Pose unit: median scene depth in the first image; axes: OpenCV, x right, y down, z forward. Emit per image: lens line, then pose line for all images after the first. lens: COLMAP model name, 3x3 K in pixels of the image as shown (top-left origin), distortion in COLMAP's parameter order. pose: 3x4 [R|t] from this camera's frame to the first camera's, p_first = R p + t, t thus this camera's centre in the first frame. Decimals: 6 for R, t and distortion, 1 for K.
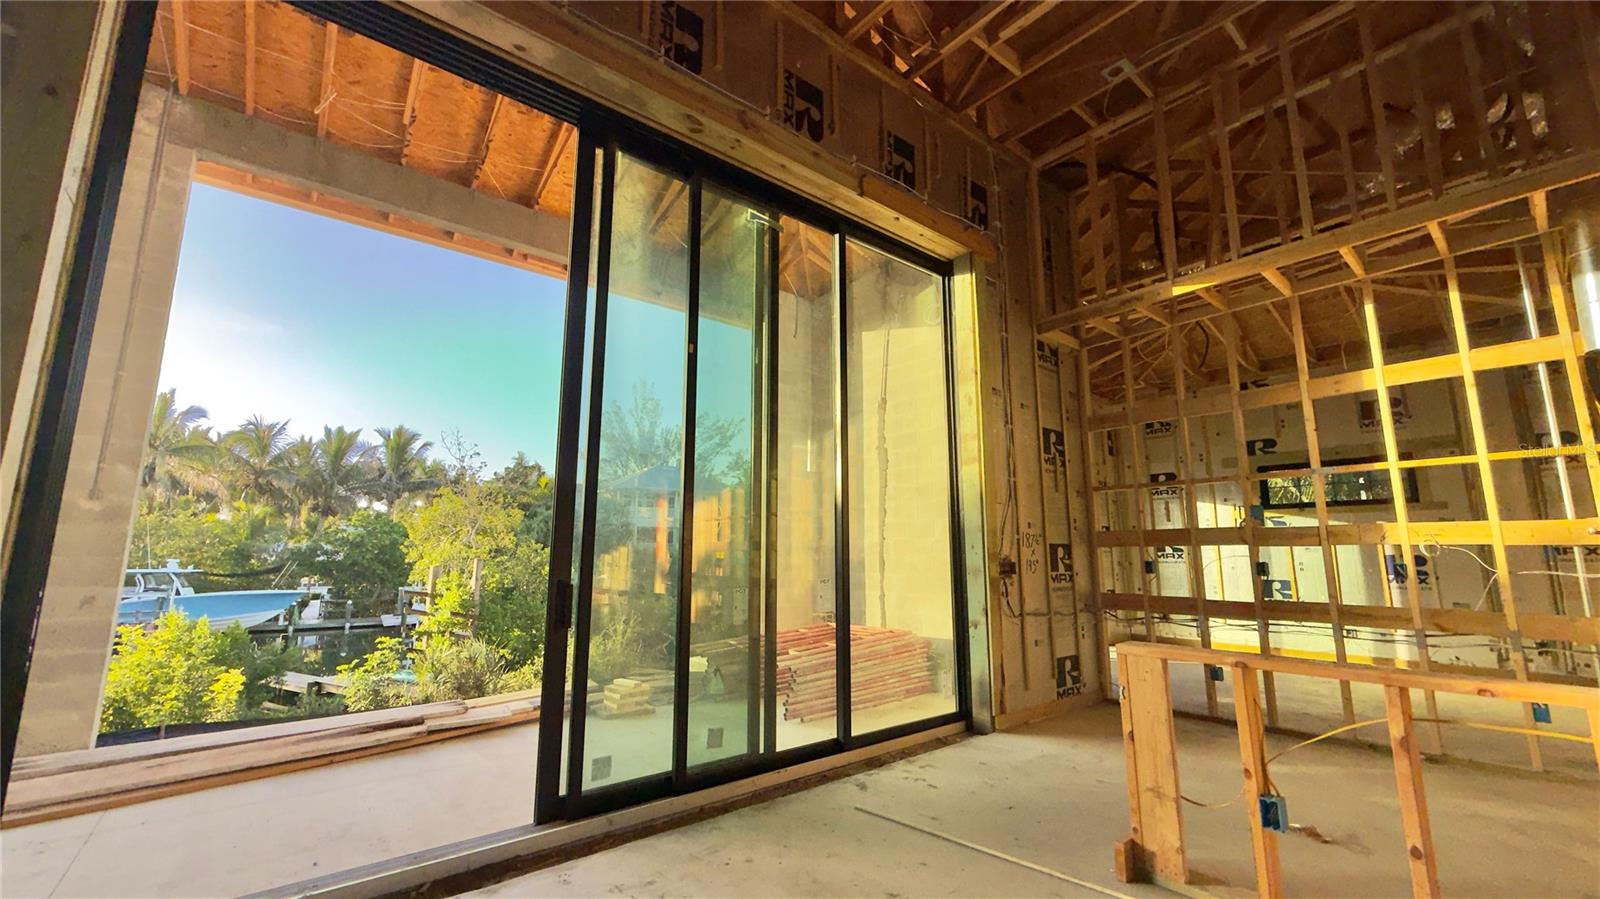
lens RADIAL K [[635.8, 0, 794.3], [0, 635.8, 449.6], [0, 0, 1]] dist [0.001183, -0.000686]
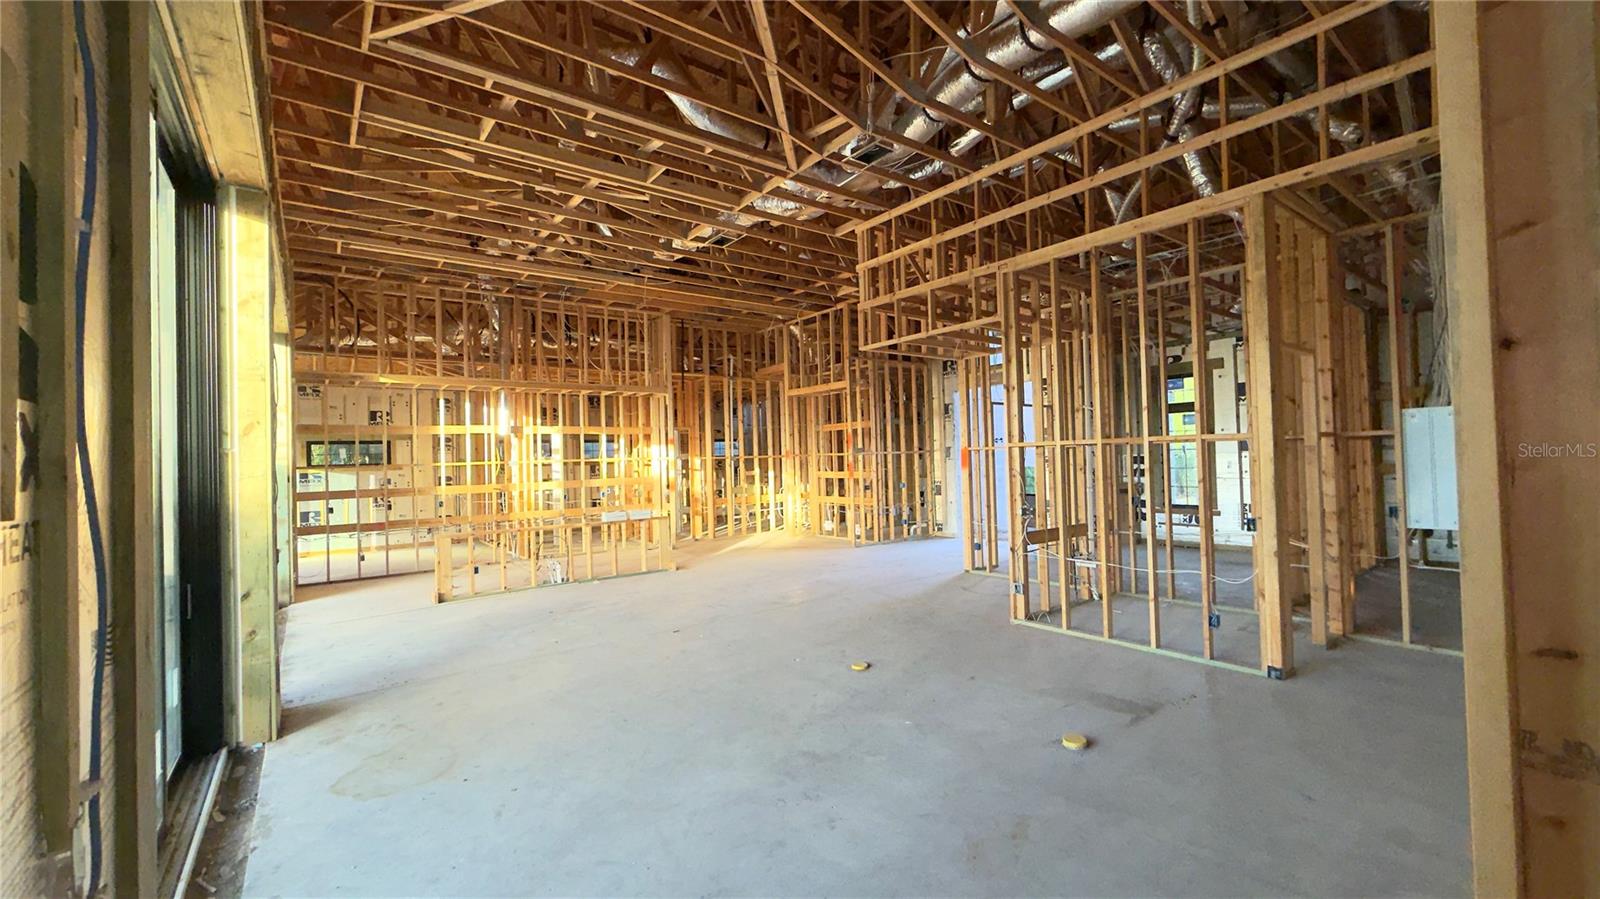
lens RADIAL K [[635.8, 0, 792.1], [0, 635.8, 451.9], [0, 0, 1]] dist [0.001183, -0.000686]
pose [[0.037806, 0.008045, 0.999253, -1.214347], [-0.137759, 0.990462, -0.002762, -0.162429], [-0.989744, -0.137551, 0.038553, -0.387303]]
